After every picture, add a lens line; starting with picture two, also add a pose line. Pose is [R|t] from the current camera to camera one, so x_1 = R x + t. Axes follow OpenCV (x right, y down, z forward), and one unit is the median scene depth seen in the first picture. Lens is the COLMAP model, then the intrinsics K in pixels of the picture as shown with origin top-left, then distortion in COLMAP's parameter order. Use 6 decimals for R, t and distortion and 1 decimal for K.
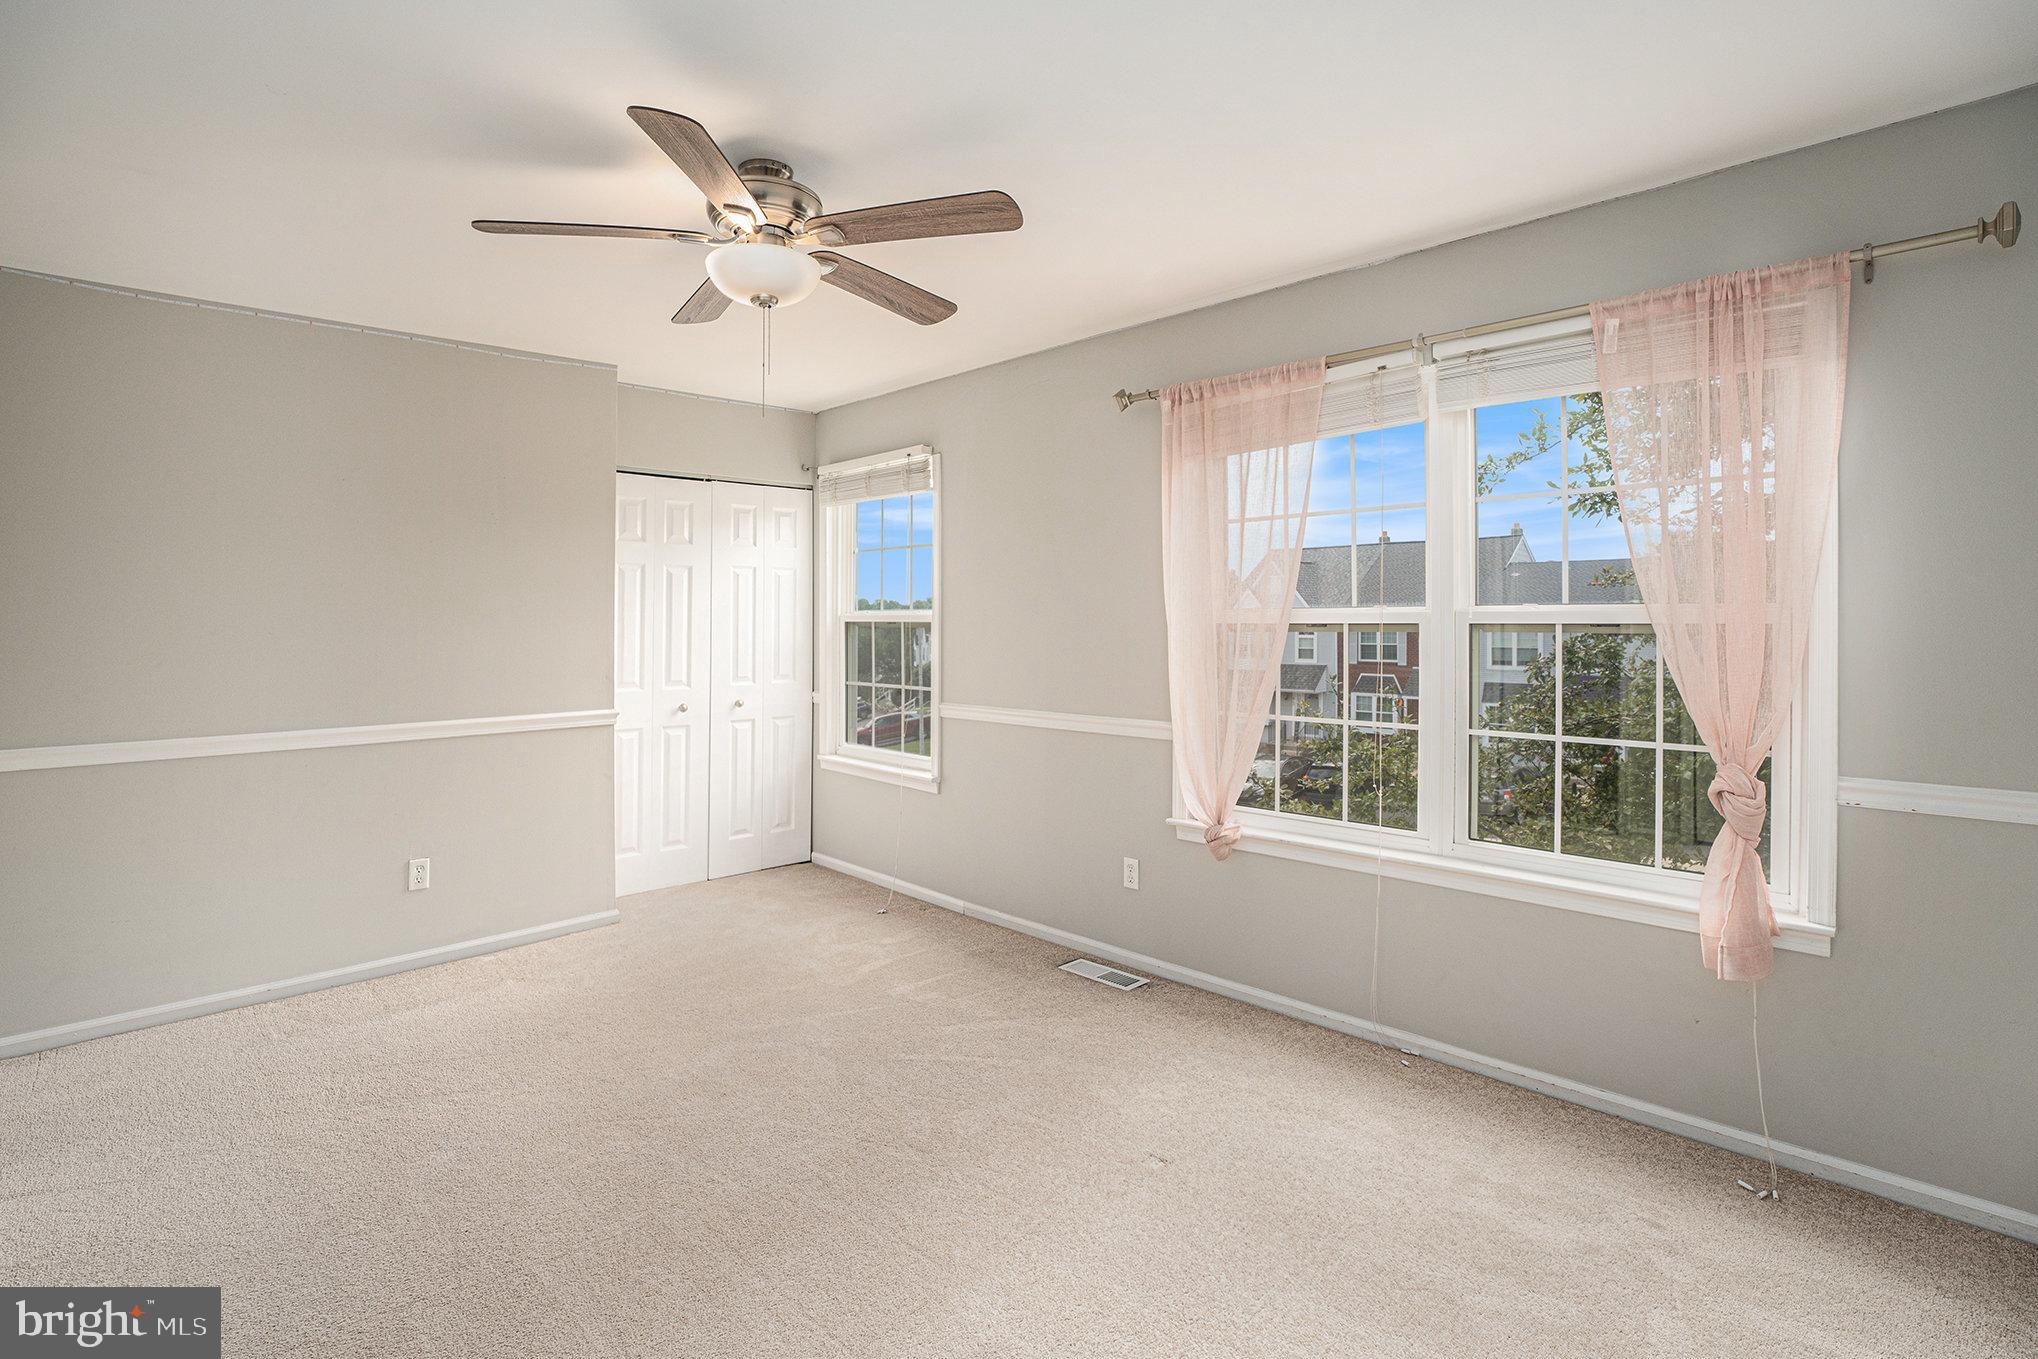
lens RADIAL K [[1006.0, 0, 1004.1], [0, 1006.0, 579.6], [0, 0, 1]] dist [-0.023205, 0.000155]
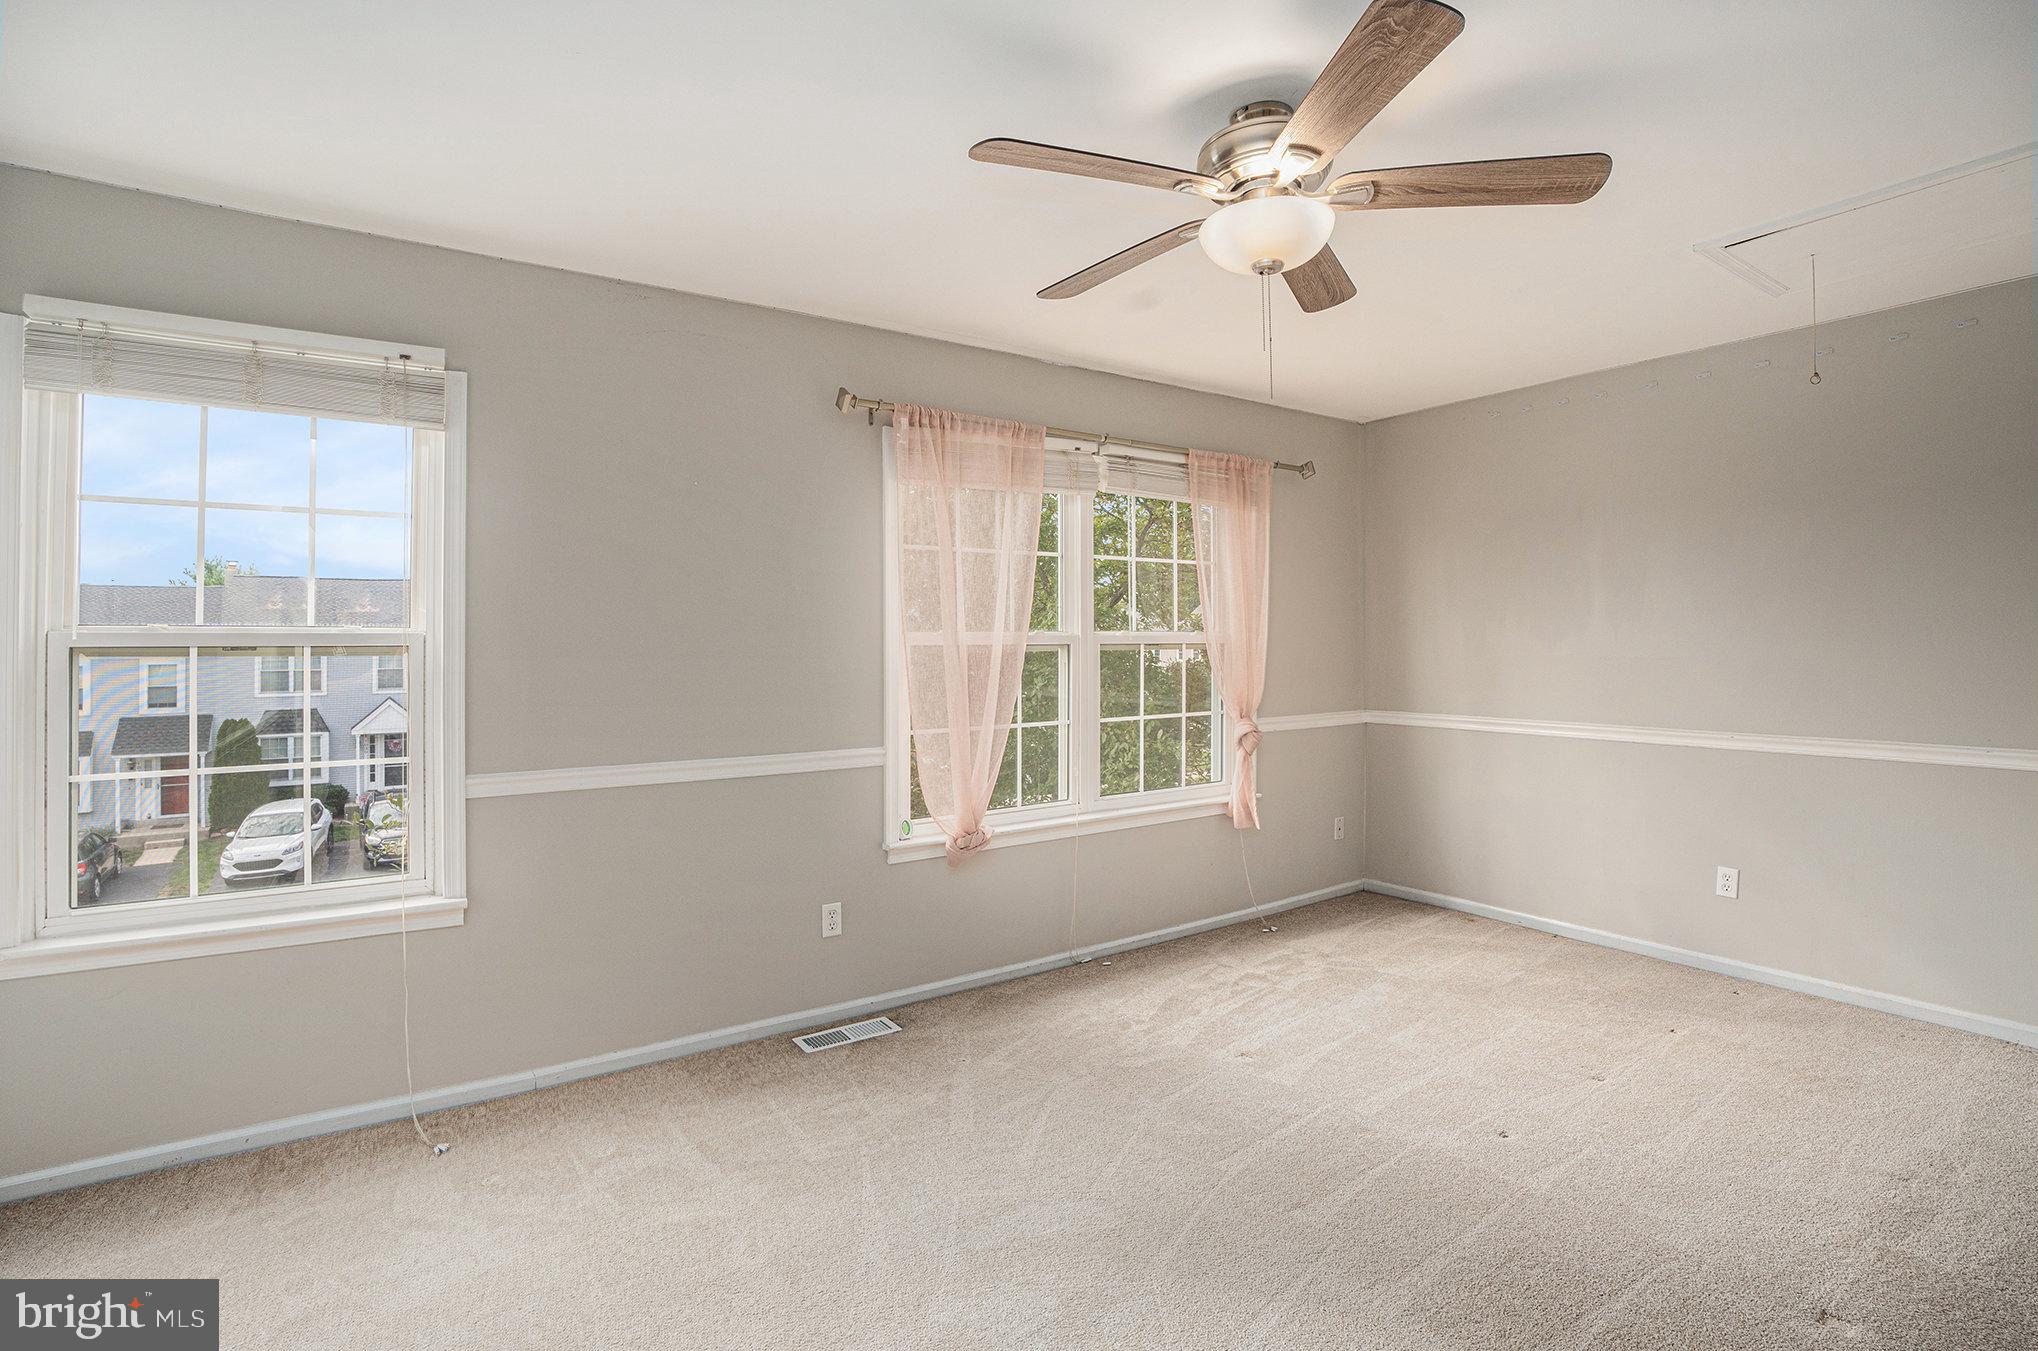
lens RADIAL K [[951.7, 0, 1014.0], [0, 951.7, 622.1], [0, 0, 1]] dist [-0.041728, -0.000176]
pose [[0.175851, 0.019517, 0.984223, -0.756961], [-0.037018, 0.999227, -0.013200, 0.030156], [-0.983721, -0.034113, 0.176437, 0.755887]]
